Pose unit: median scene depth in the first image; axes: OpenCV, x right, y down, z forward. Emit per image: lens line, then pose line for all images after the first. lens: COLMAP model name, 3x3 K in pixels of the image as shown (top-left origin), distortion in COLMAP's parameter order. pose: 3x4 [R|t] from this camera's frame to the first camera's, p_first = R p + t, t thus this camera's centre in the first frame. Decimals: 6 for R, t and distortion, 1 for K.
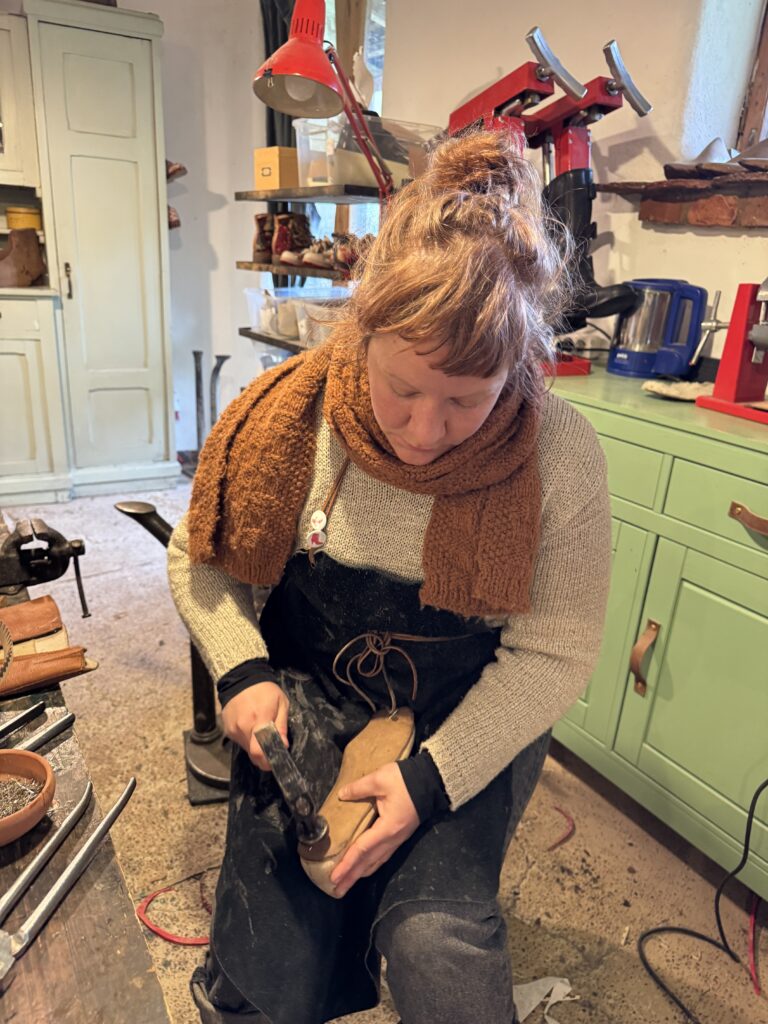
lens RADIAL K [[725.8, 0, 383.5], [0, 725.8, 512.8], [0, 0, 1]] dist [-0.007946, -0.002455]
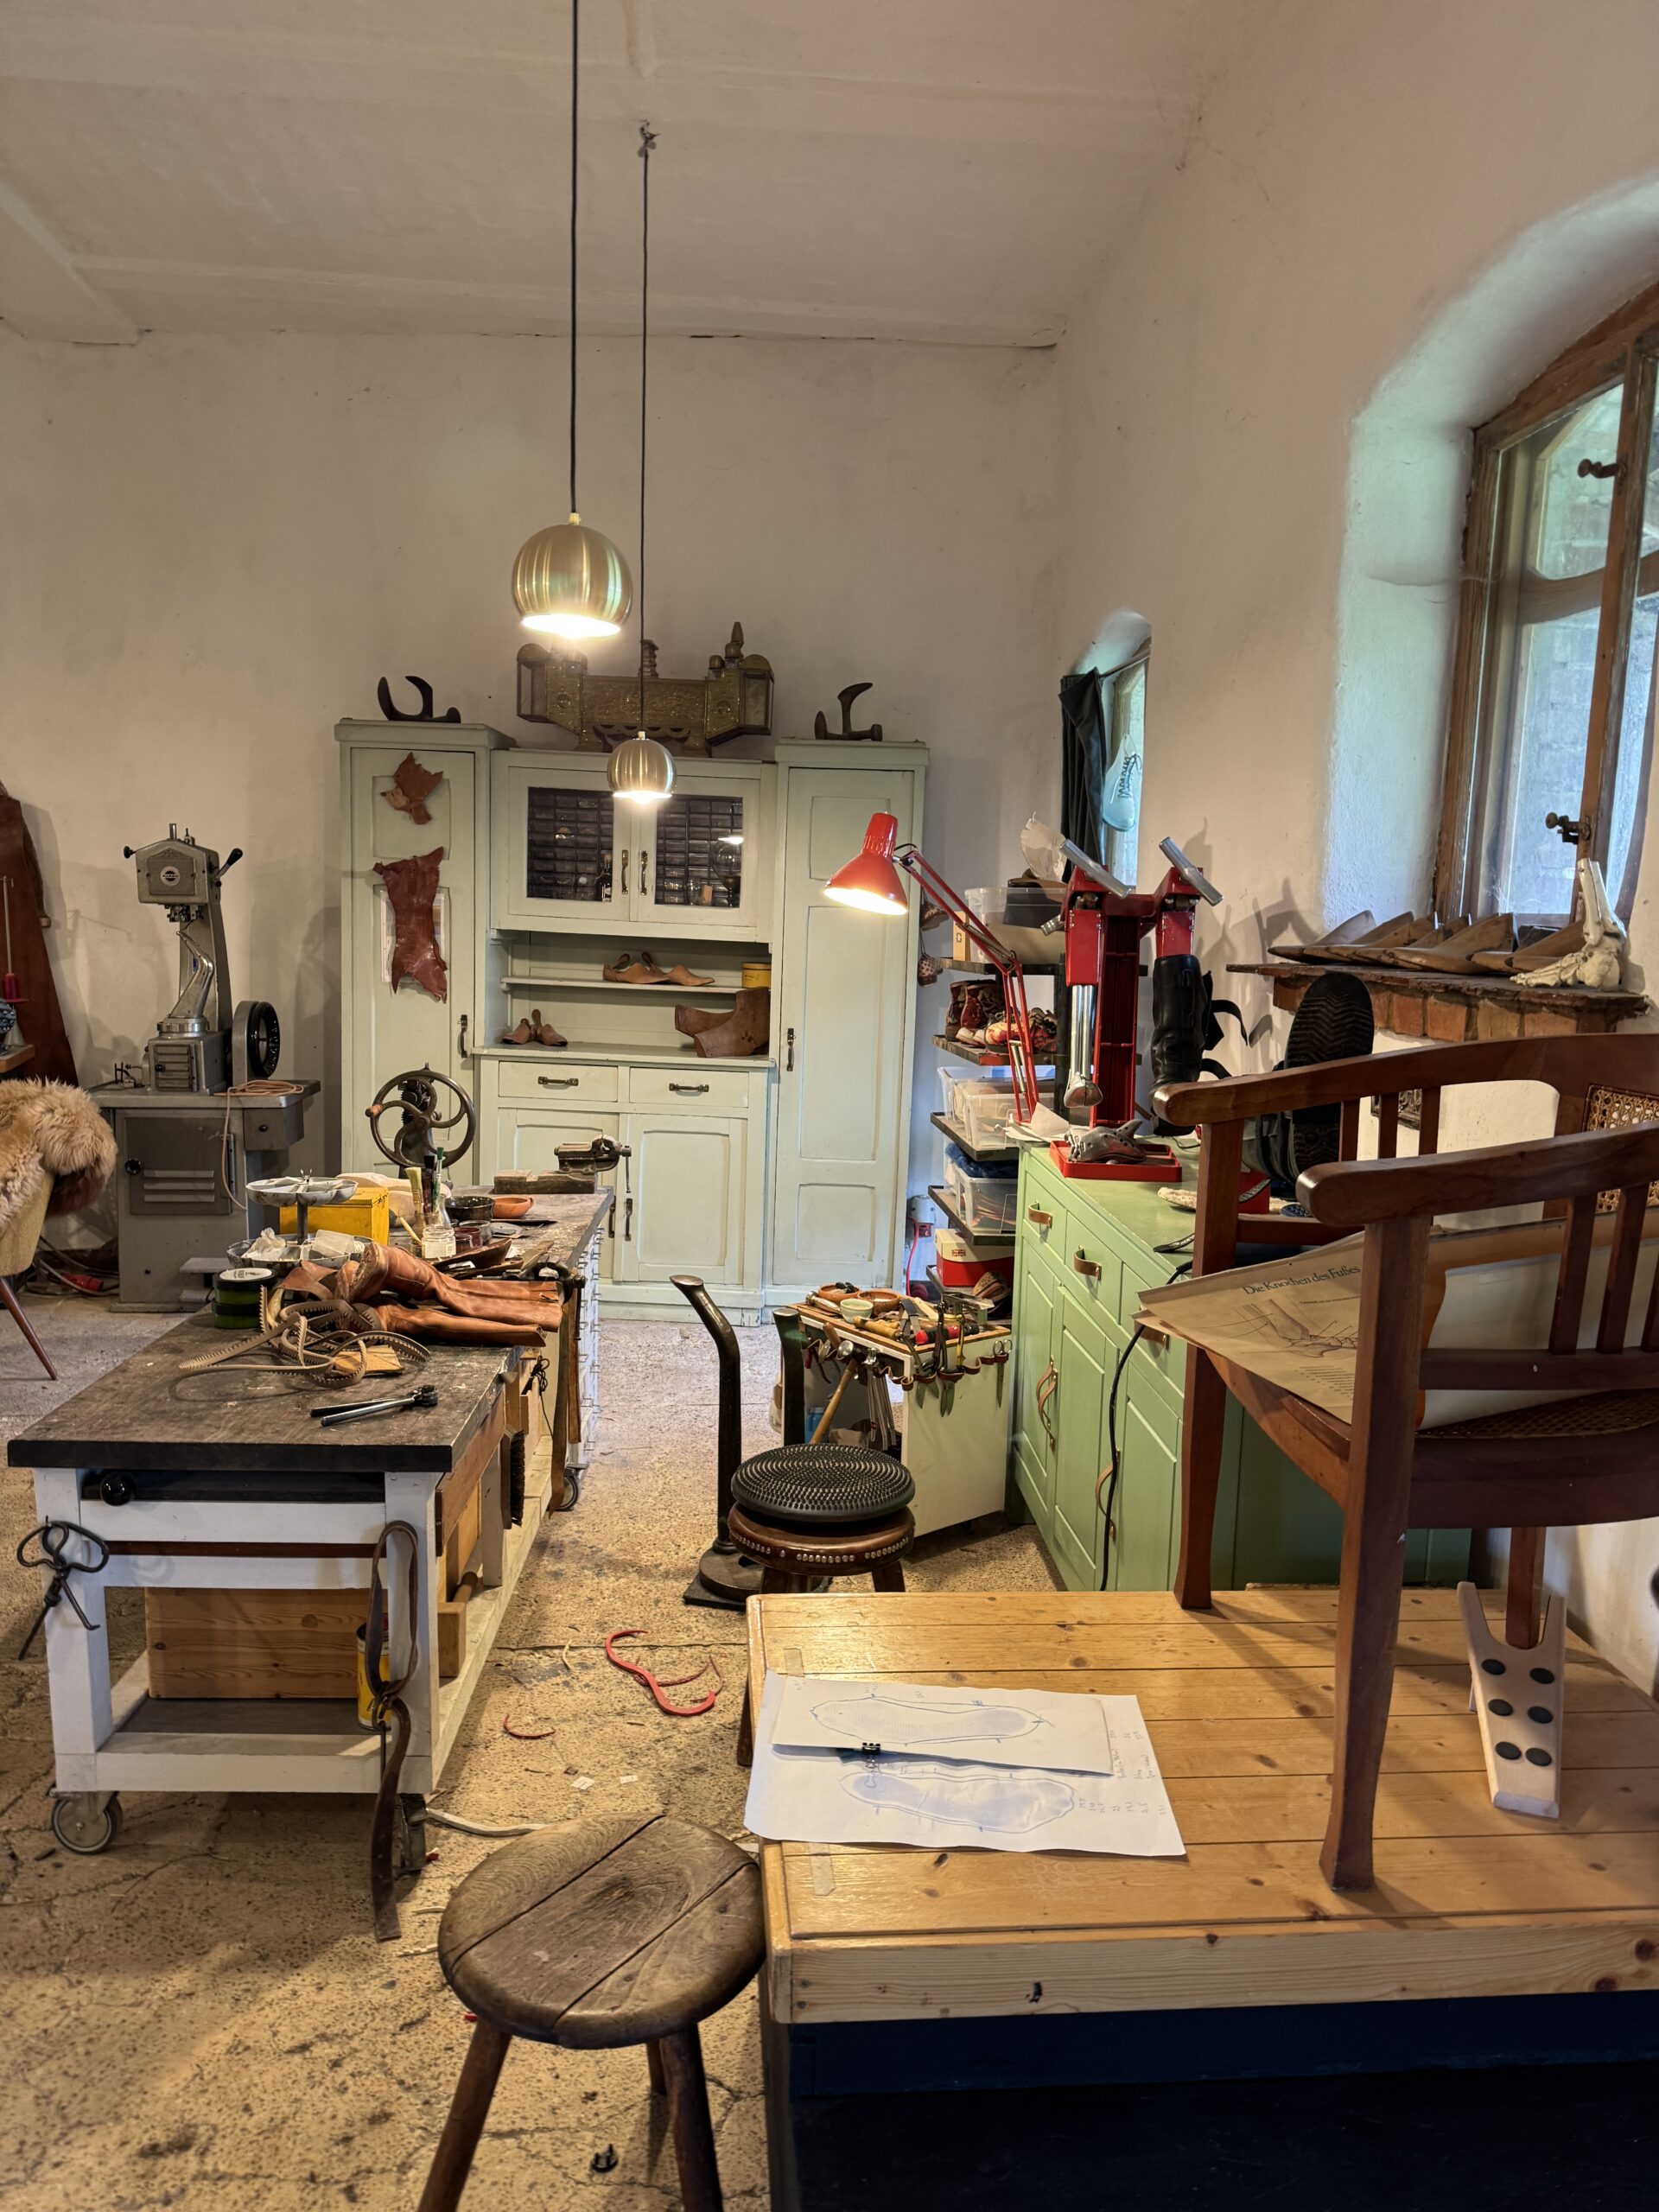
lens RADIAL K [[1567.9, 0, 831.6], [0, 1567.9, 1111.1], [0, 0, 1]] dist [-0.007946, -0.002455]
pose [[0.870323, 0.023257, -0.491932, 0.468112], [-0.149228, 0.964377, -0.218421, 0.122091], [0.469328, 0.263507, 0.842790, -0.437825]]
